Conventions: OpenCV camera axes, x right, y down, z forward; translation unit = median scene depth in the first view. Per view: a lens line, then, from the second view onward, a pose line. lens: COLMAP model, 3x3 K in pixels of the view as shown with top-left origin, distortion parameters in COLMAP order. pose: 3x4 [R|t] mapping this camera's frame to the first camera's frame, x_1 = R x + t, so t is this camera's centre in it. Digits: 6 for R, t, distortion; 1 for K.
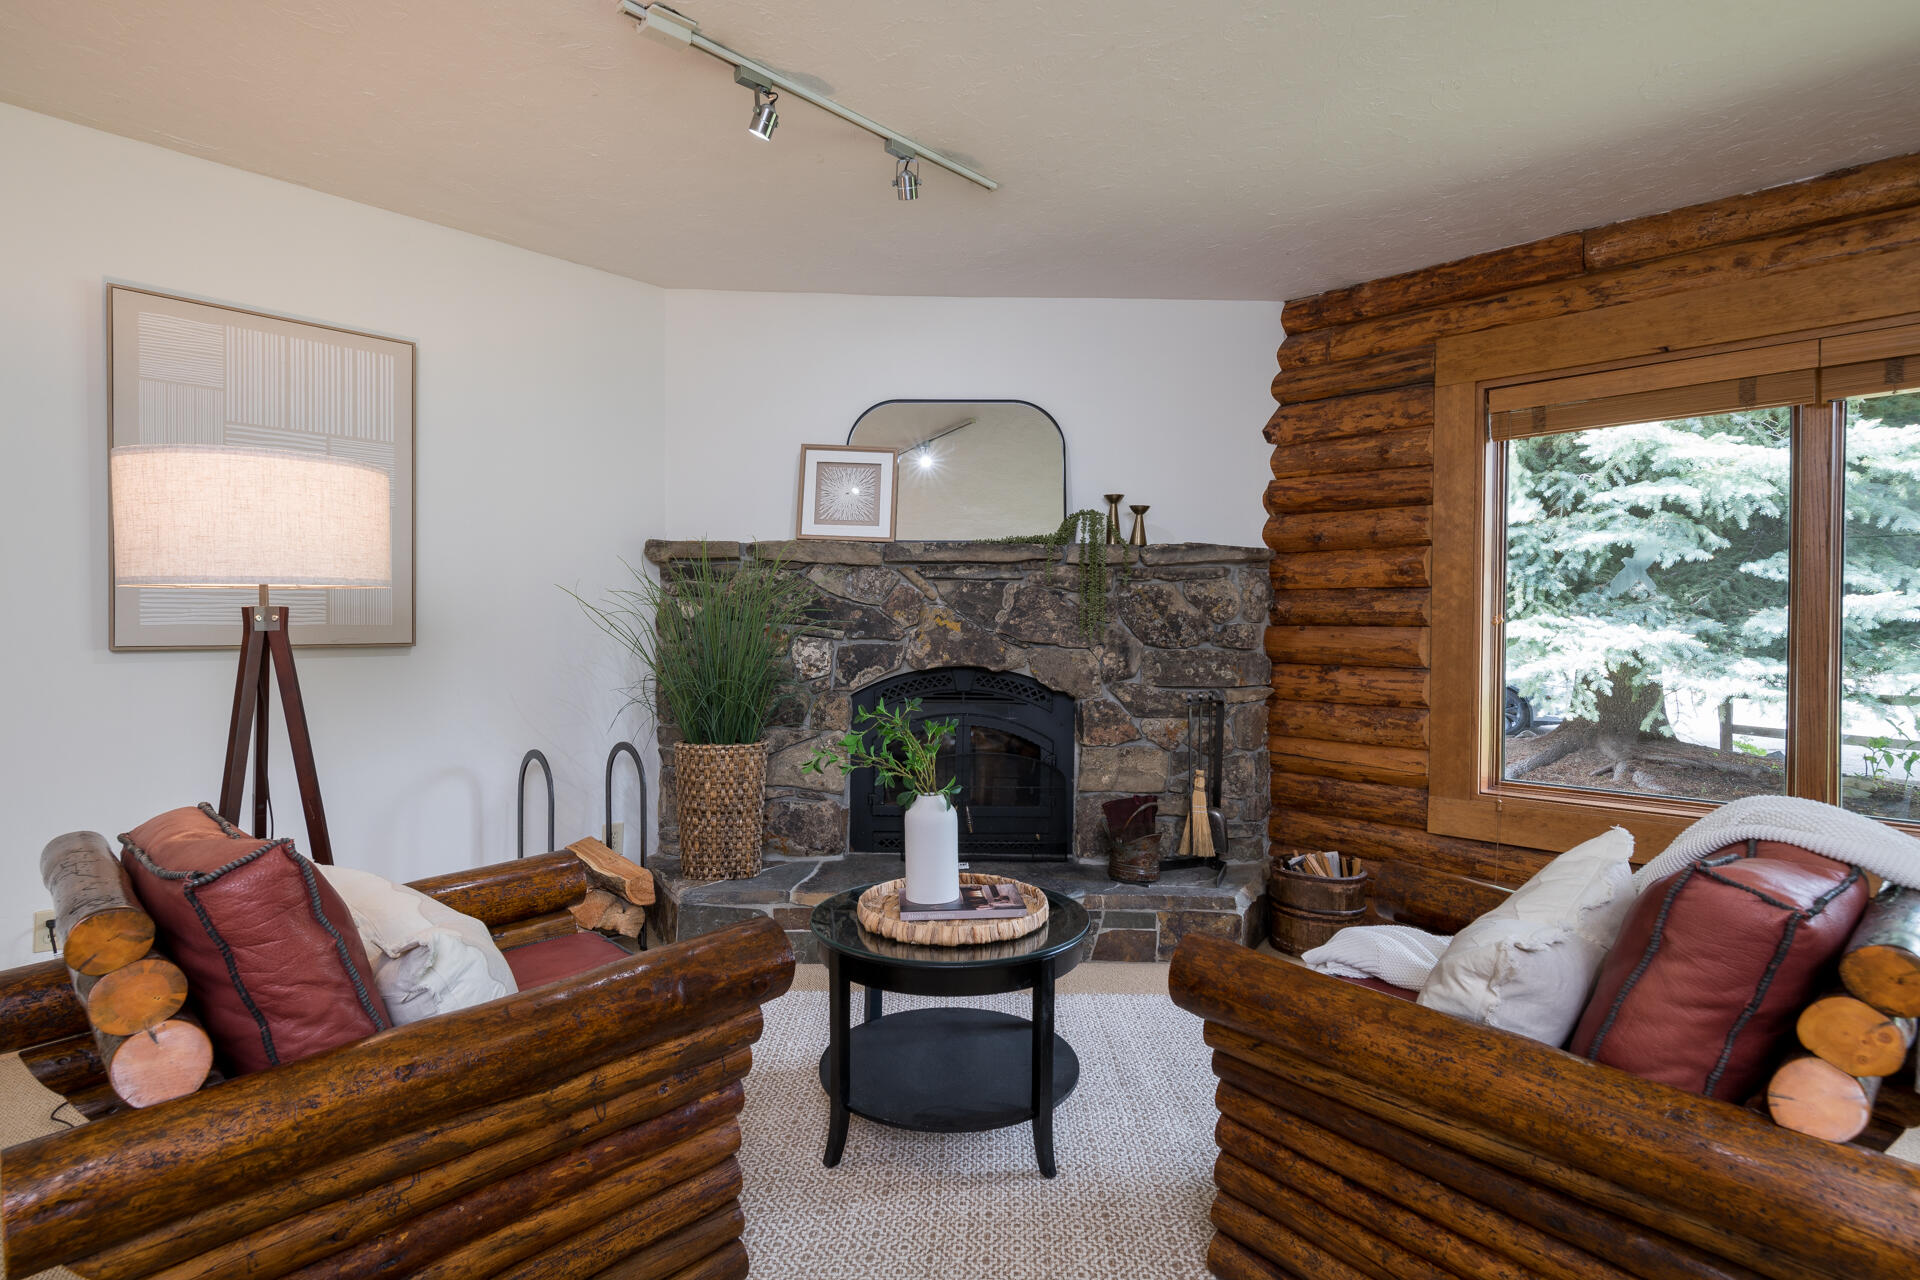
lens RADIAL K [[939.1, 0, 960.0], [0, 939.1, 640.0], [0, 0, 1]] dist [0.001788, 0.000468]
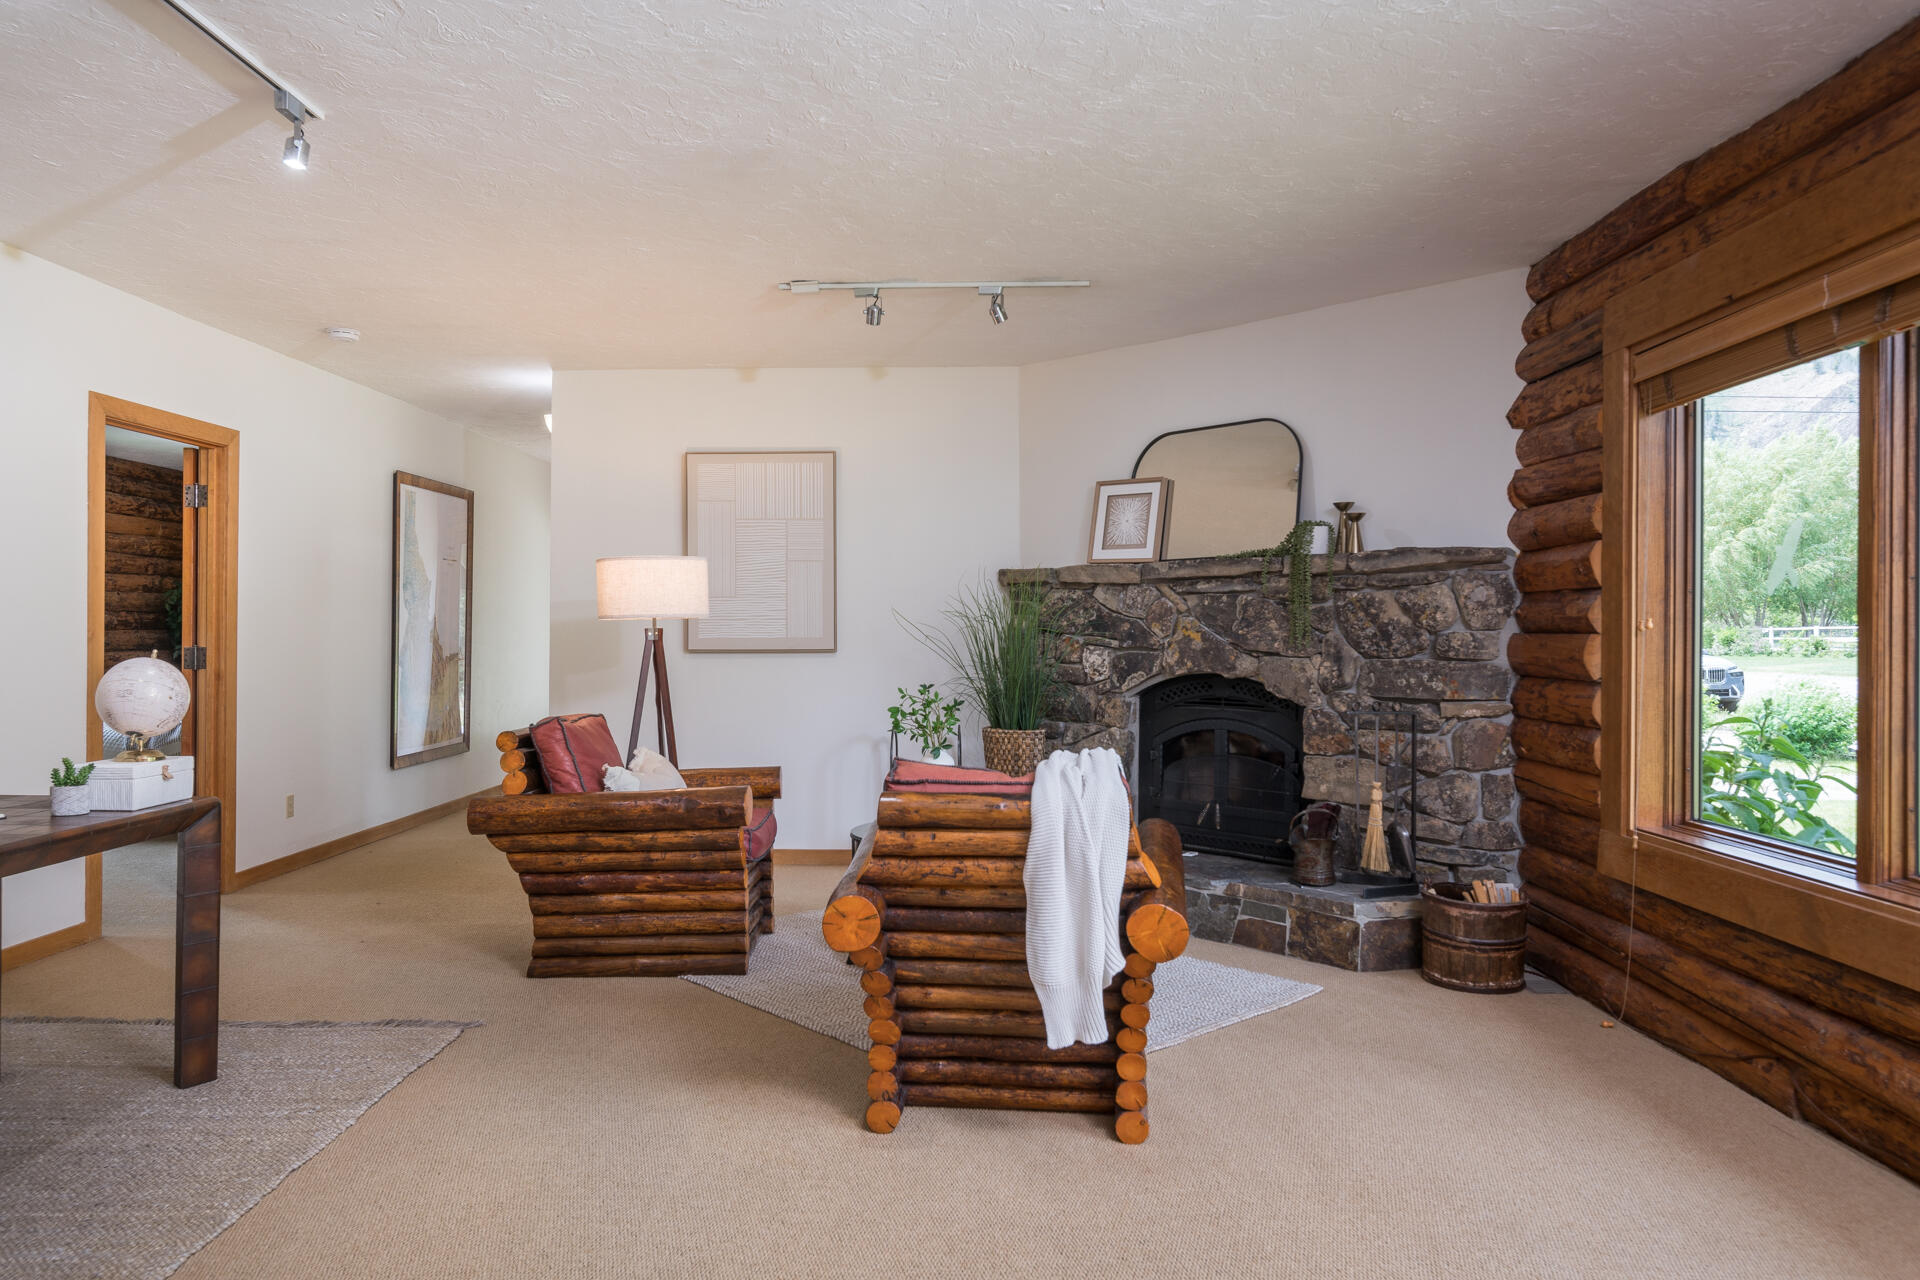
lens RADIAL K [[1269.6, 0, 960.0], [0, 1269.6, 640.0], [0, 0, 1]] dist [0.032867, -0.000294]
pose [[0.689969, -0.003775, -0.723829, 0.874017], [-0.006910, 0.999906, -0.011802, 0.009006], [0.723806, 0.013144, 0.689879, -0.219456]]
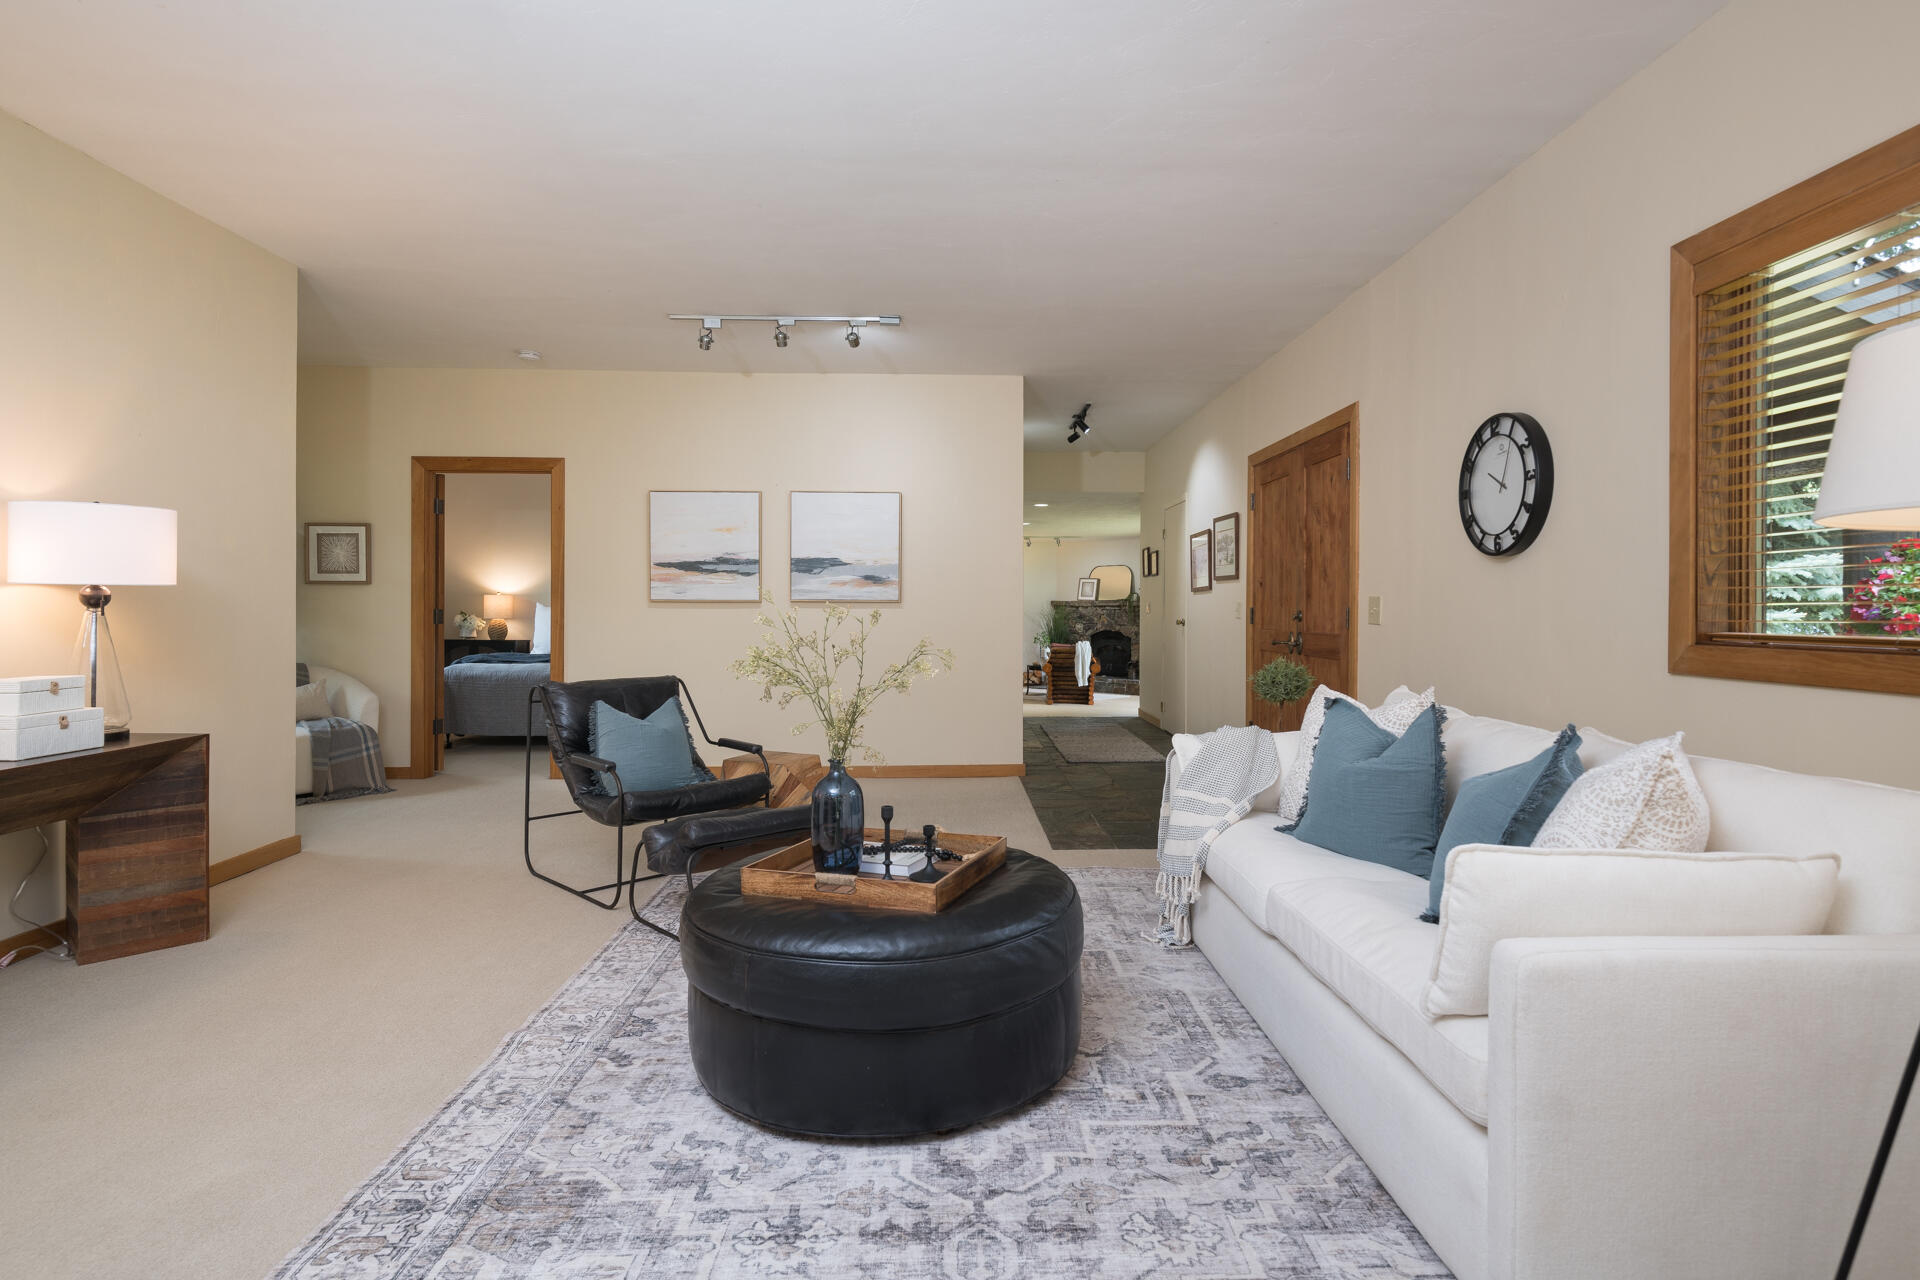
lens RADIAL K [[965.2, 0, 962.1], [0, 965.2, 611.0], [0, 0, 1]] dist [-0.000979, -0.000815]
pose [[0.703094, 0.000941, -0.711097, 2.634186], [-0.011684, 0.999879, -0.010230, -0.006953], [0.711001, 0.015501, 0.703020, -2.522689]]
